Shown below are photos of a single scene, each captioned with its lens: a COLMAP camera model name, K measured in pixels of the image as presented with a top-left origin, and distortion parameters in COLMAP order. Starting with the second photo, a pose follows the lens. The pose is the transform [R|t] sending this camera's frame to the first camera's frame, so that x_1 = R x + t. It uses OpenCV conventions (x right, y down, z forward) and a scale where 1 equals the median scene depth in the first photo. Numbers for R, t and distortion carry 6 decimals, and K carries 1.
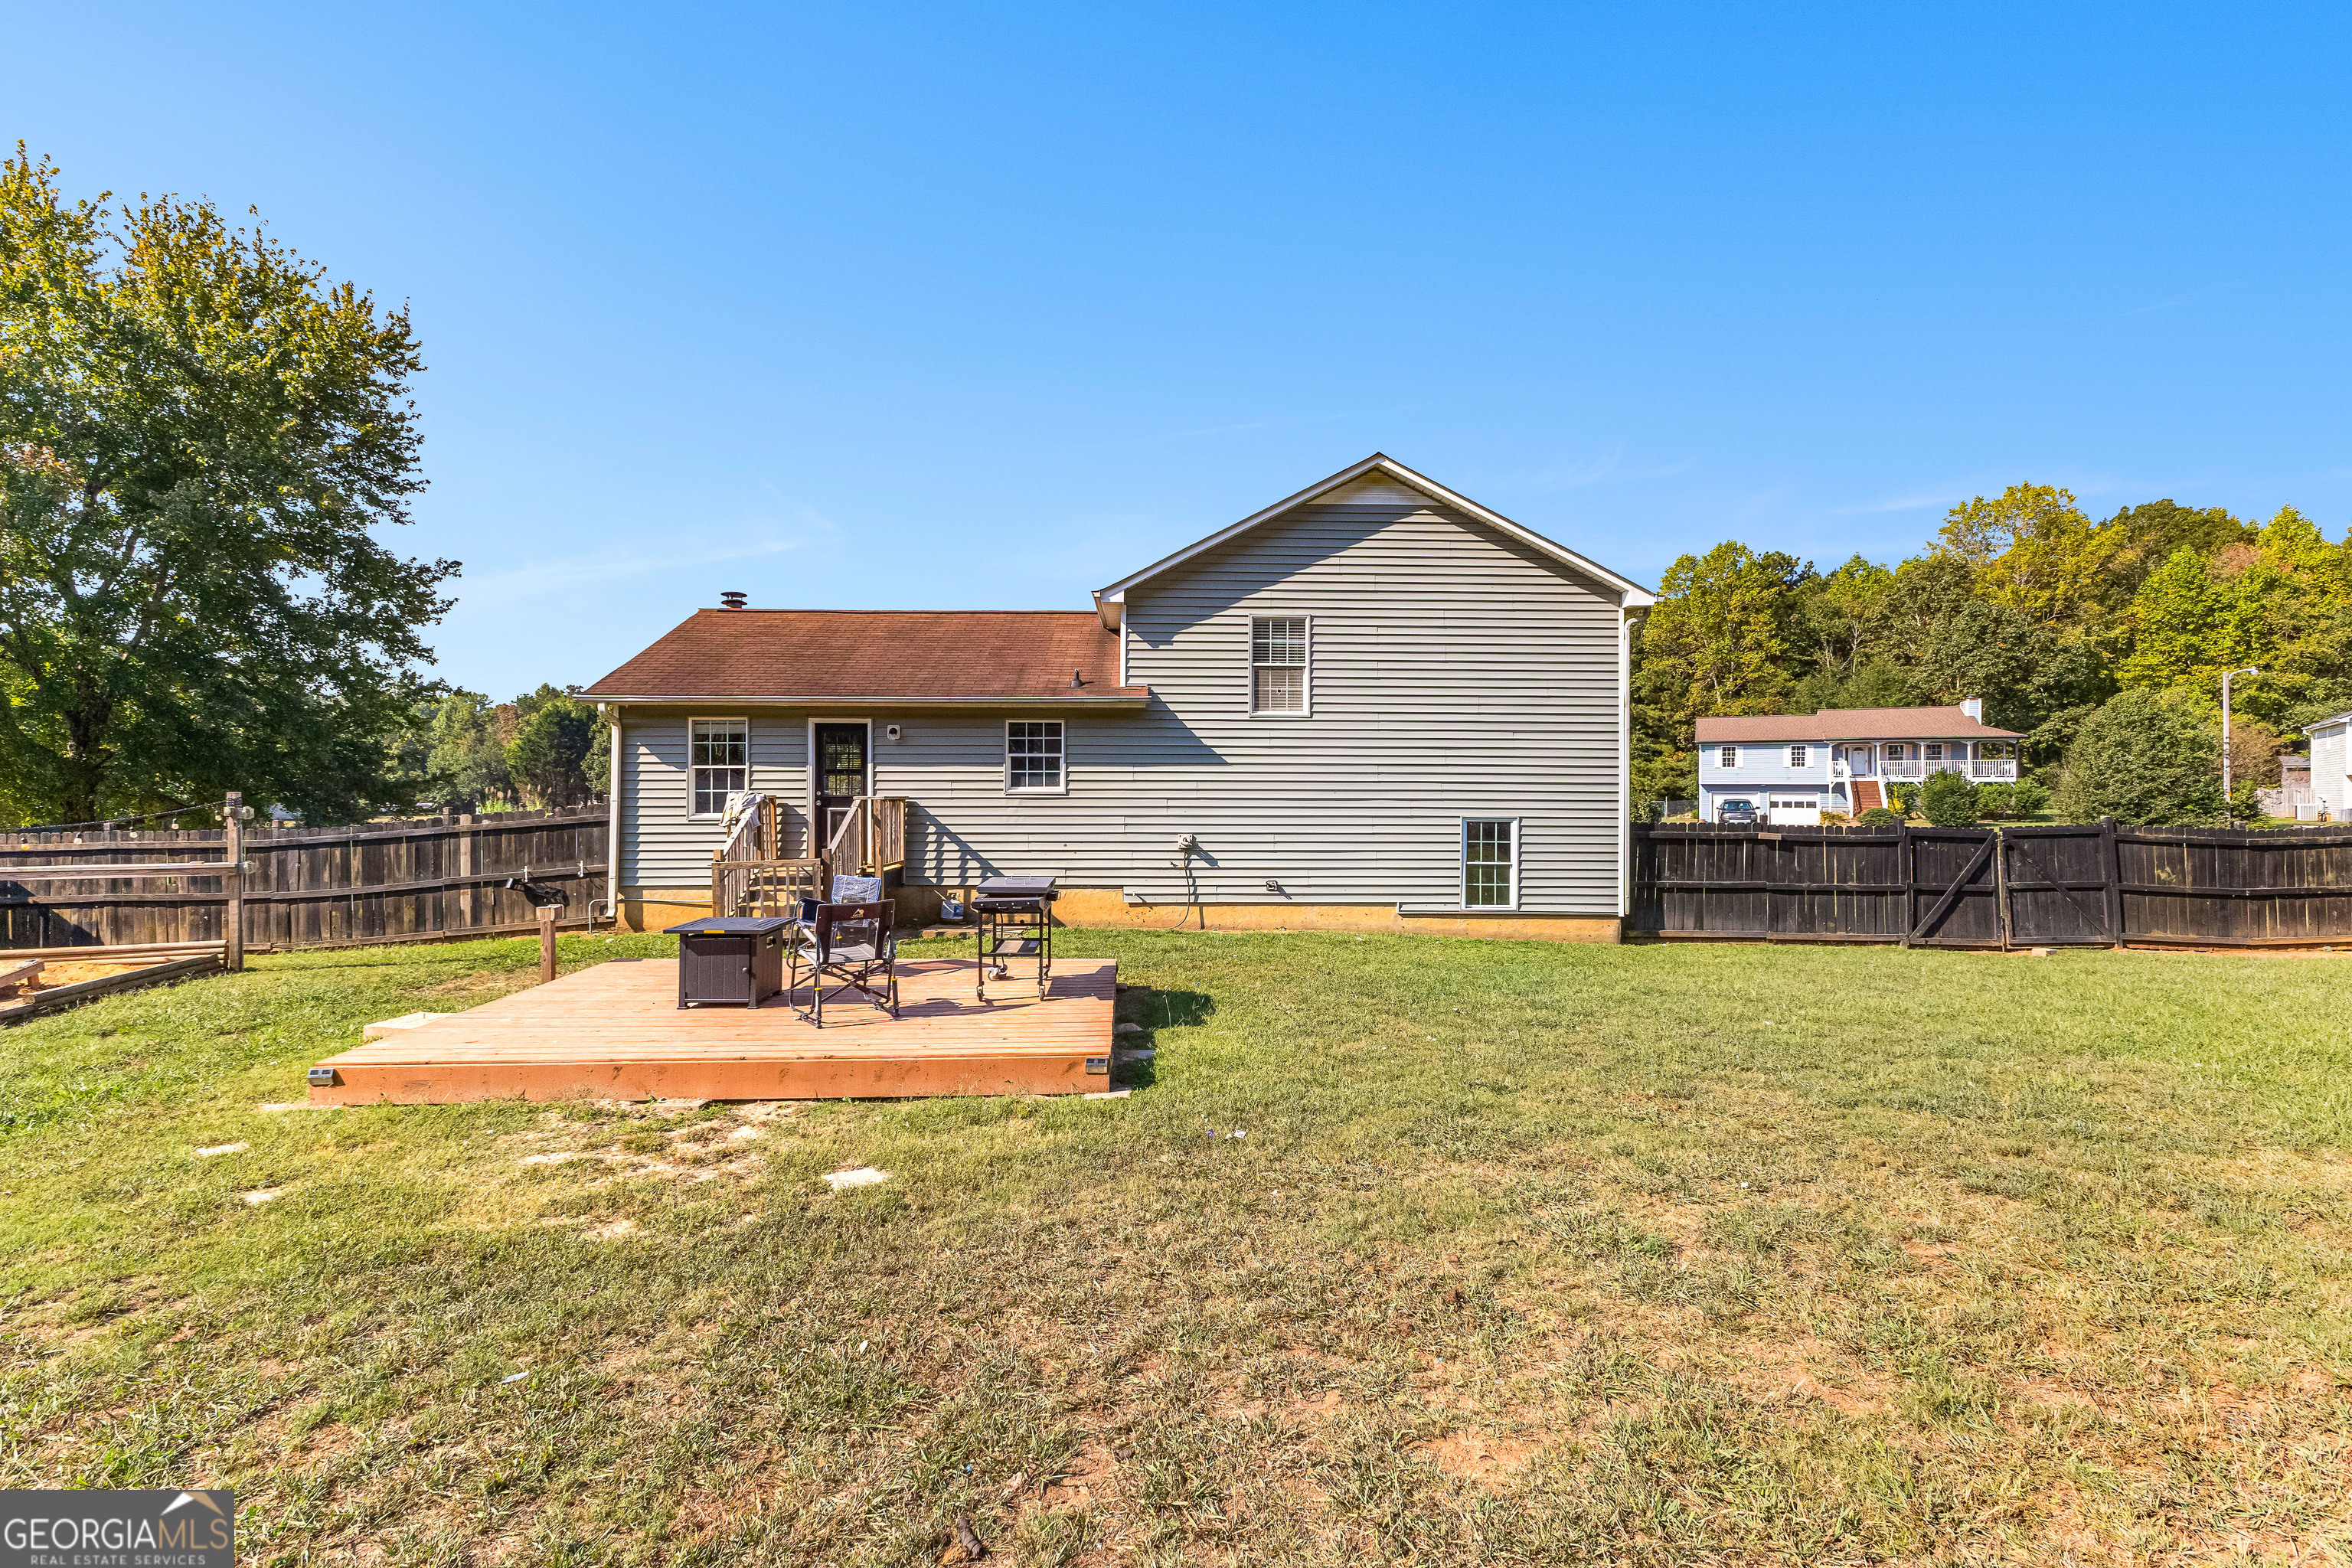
lens RADIAL K [[1025.3, 0, 1182.8], [0, 1025.3, 784.3], [0, 0, 1]] dist [0.017801, -0.002051]
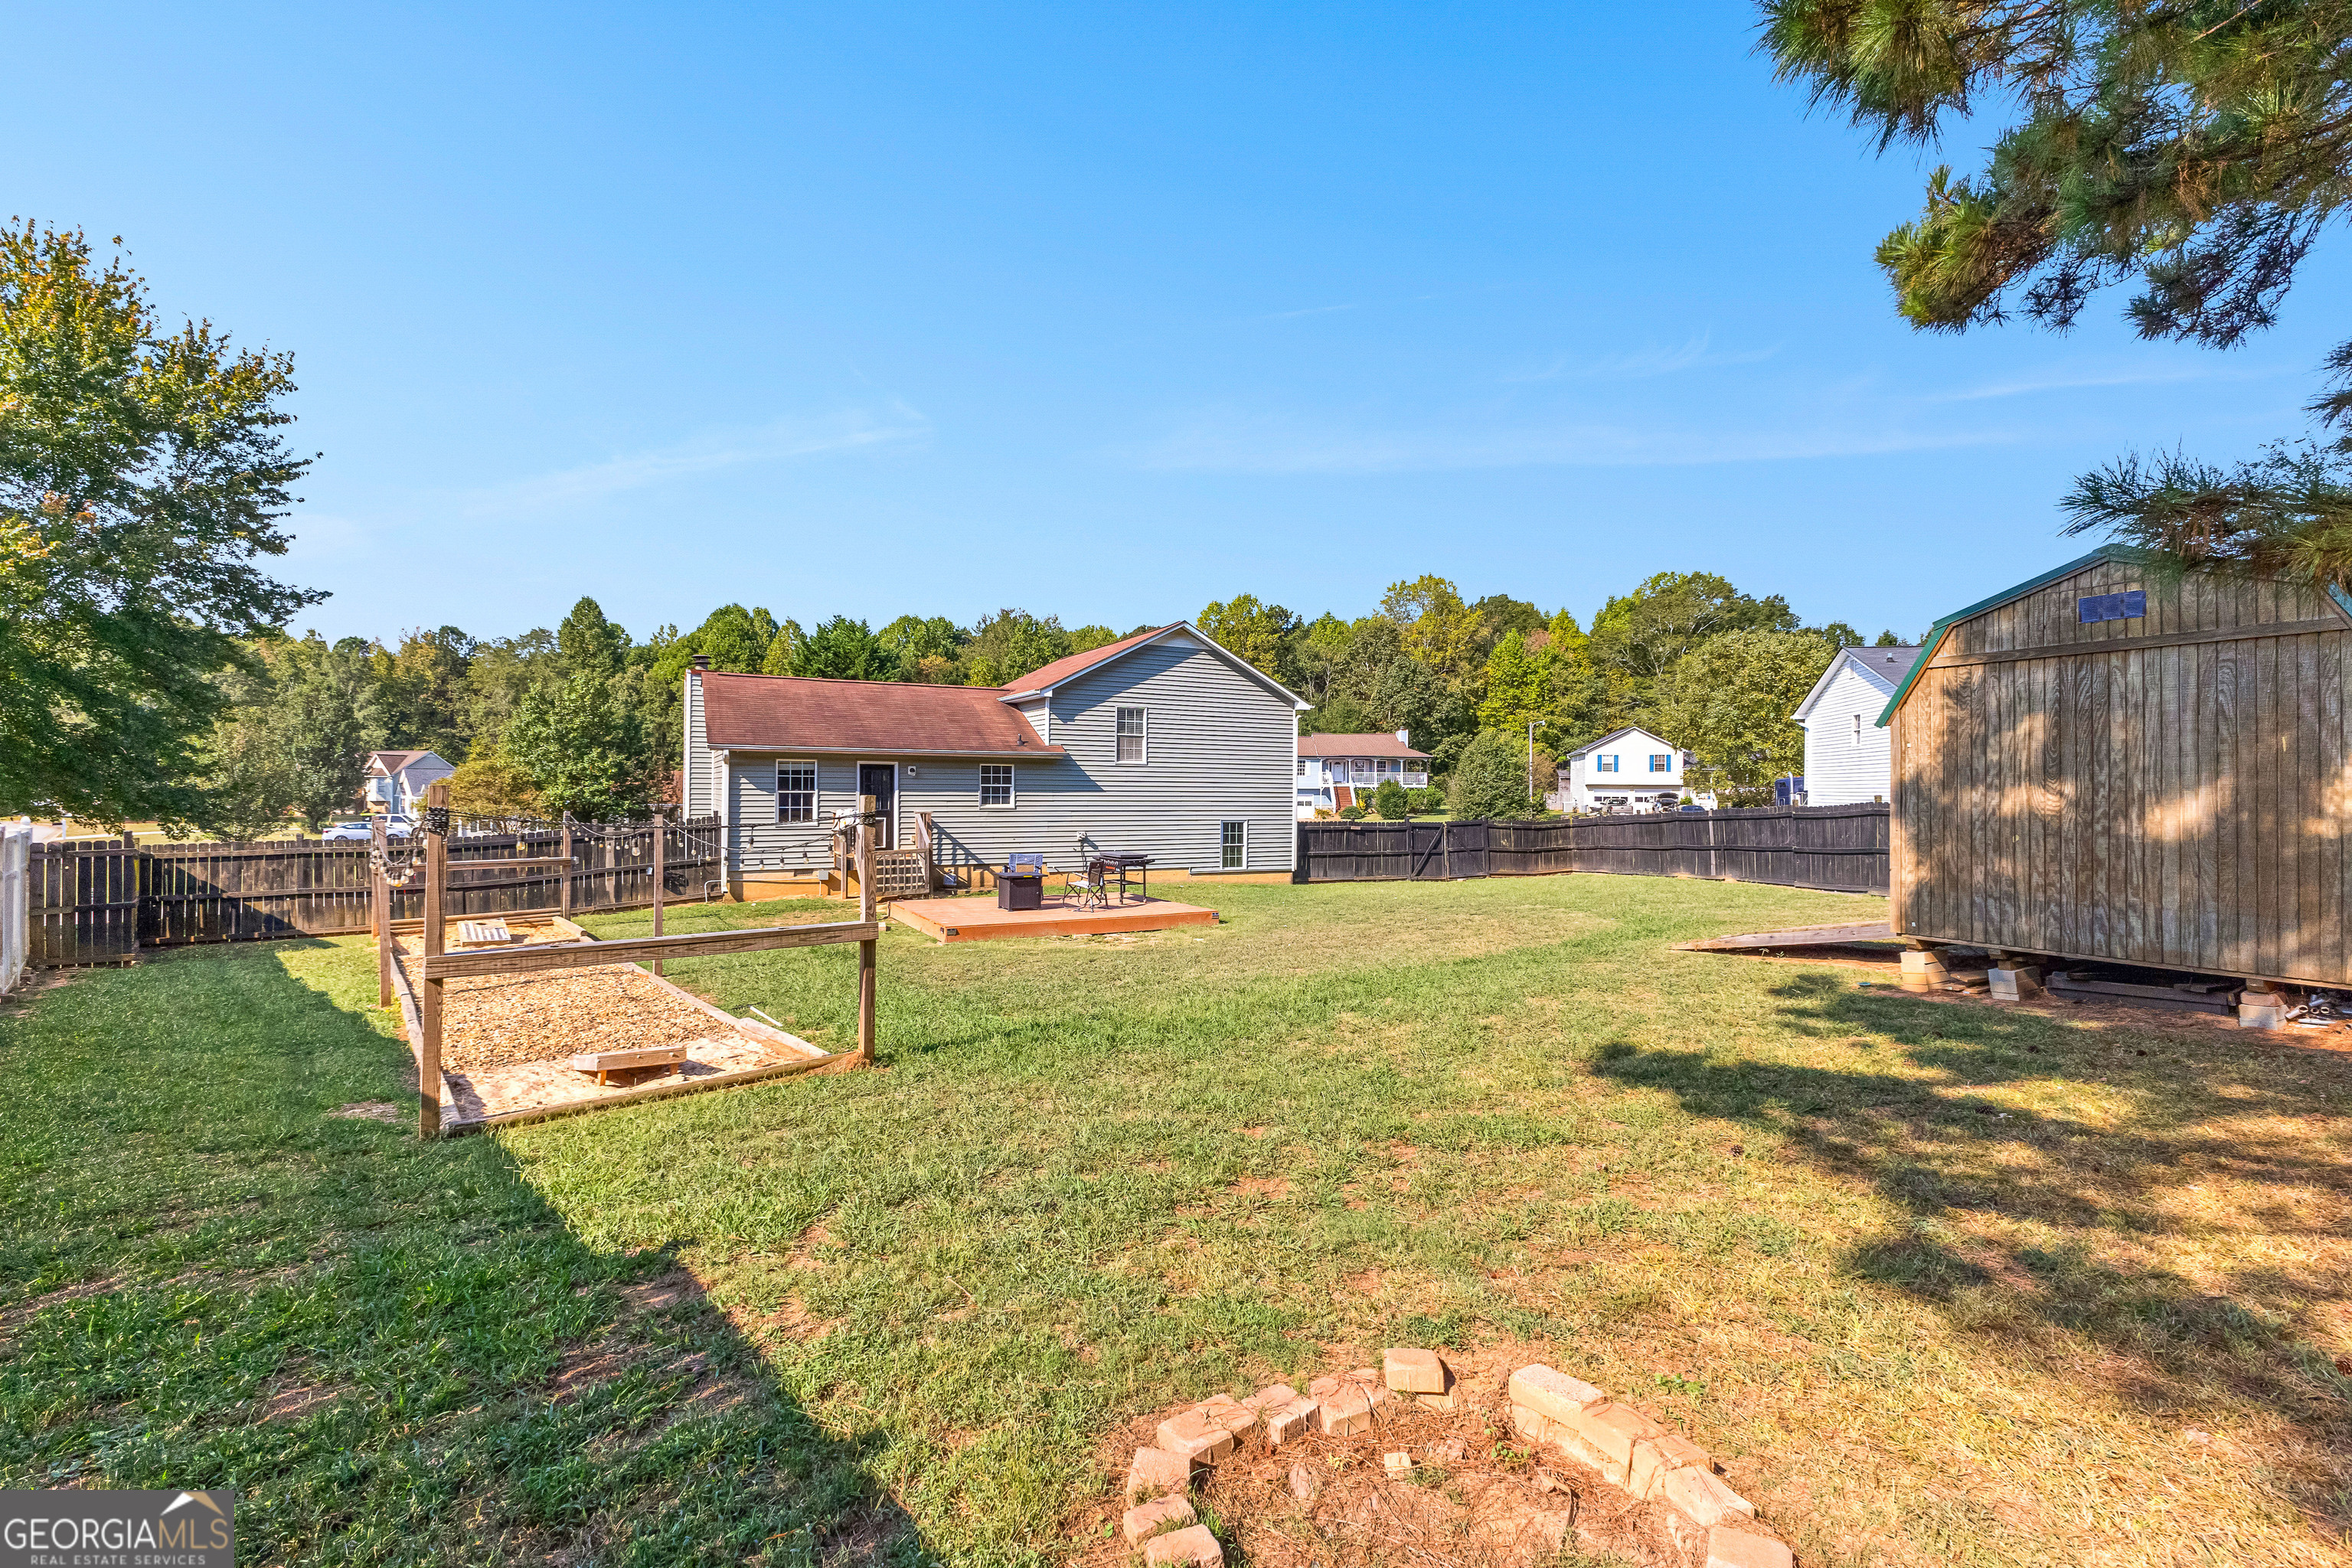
lens RADIAL K [[1025.3, 0, 1179.4], [0, 1025.3, 793.9], [0, 0, 1]] dist [0.017801, -0.002051]
pose [[0.898611, 0.001878, 0.438742, -0.601649], [-0.008321, 0.999884, 0.012763, -0.037584], [-0.438667, -0.015120, 0.898522, -0.620363]]
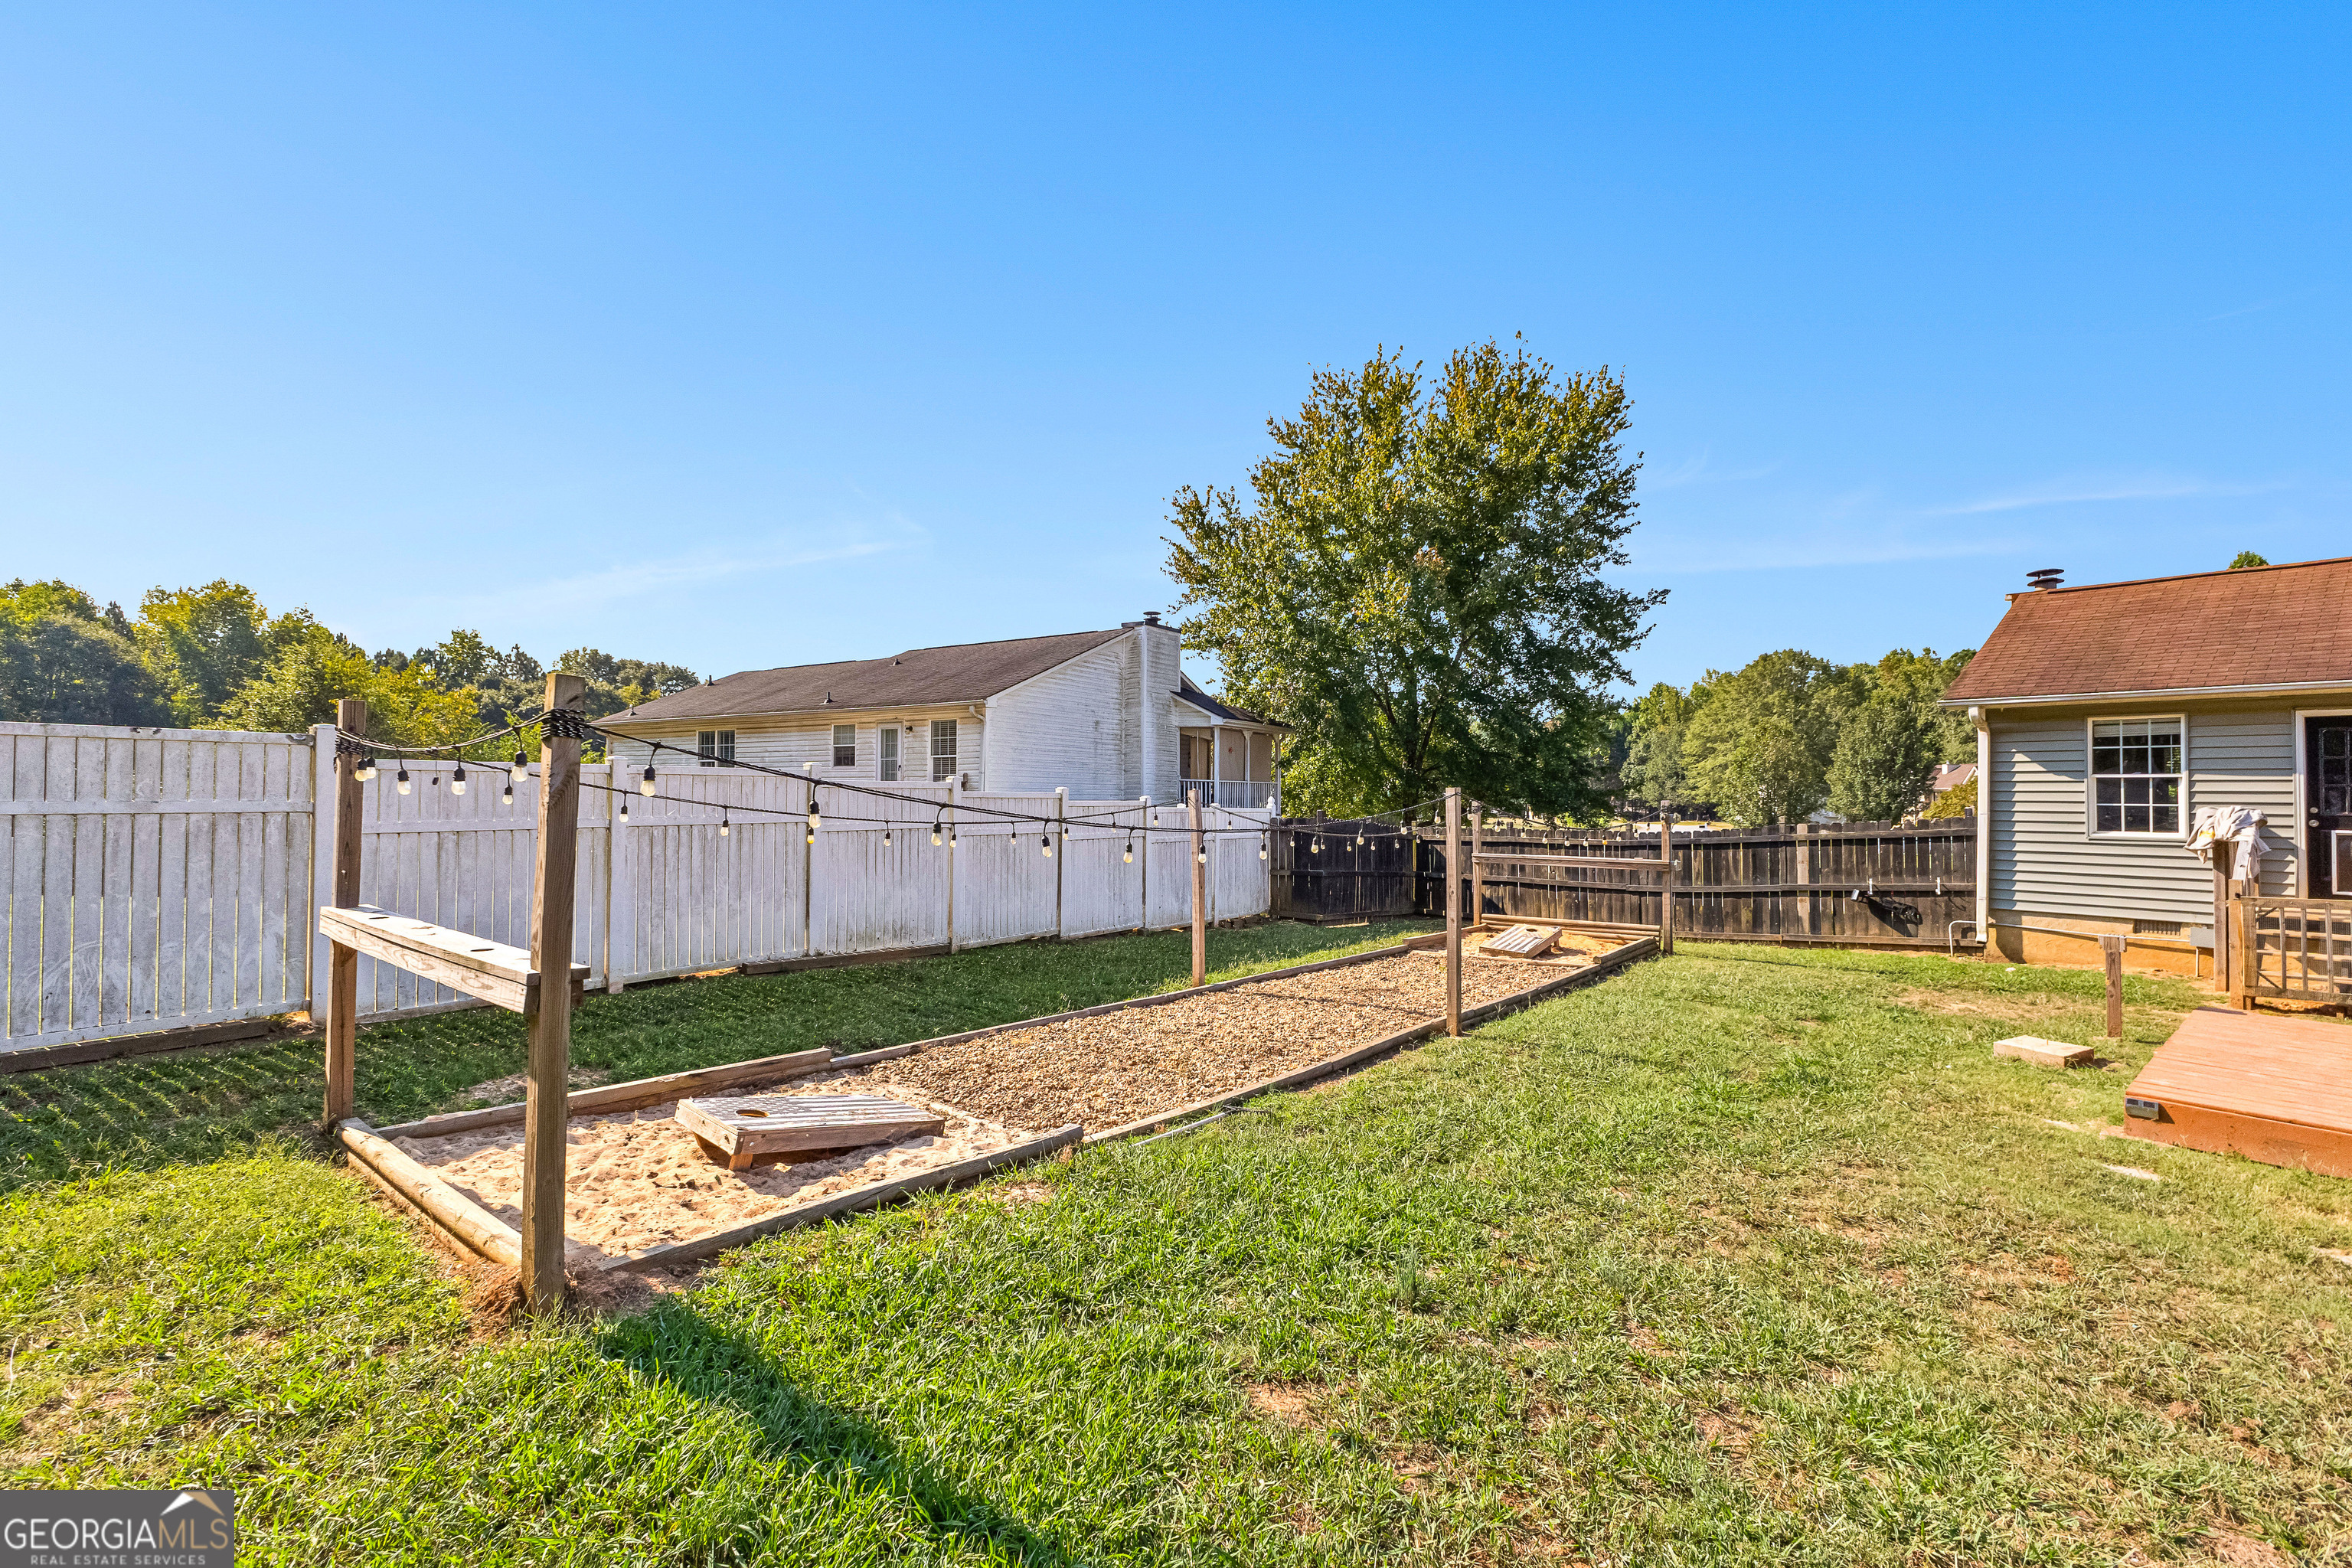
lens RADIAL K [[1025.3, 0, 1178.1], [0, 1025.3, 773.3], [0, 0, 1]] dist [0.017801, -0.002051]
pose [[0.615737, -0.010457, -0.787883, -0.262204], [-0.002876, 0.999875, -0.015519, -0.003565], [0.787947, 0.011822, 0.615630, -0.122089]]
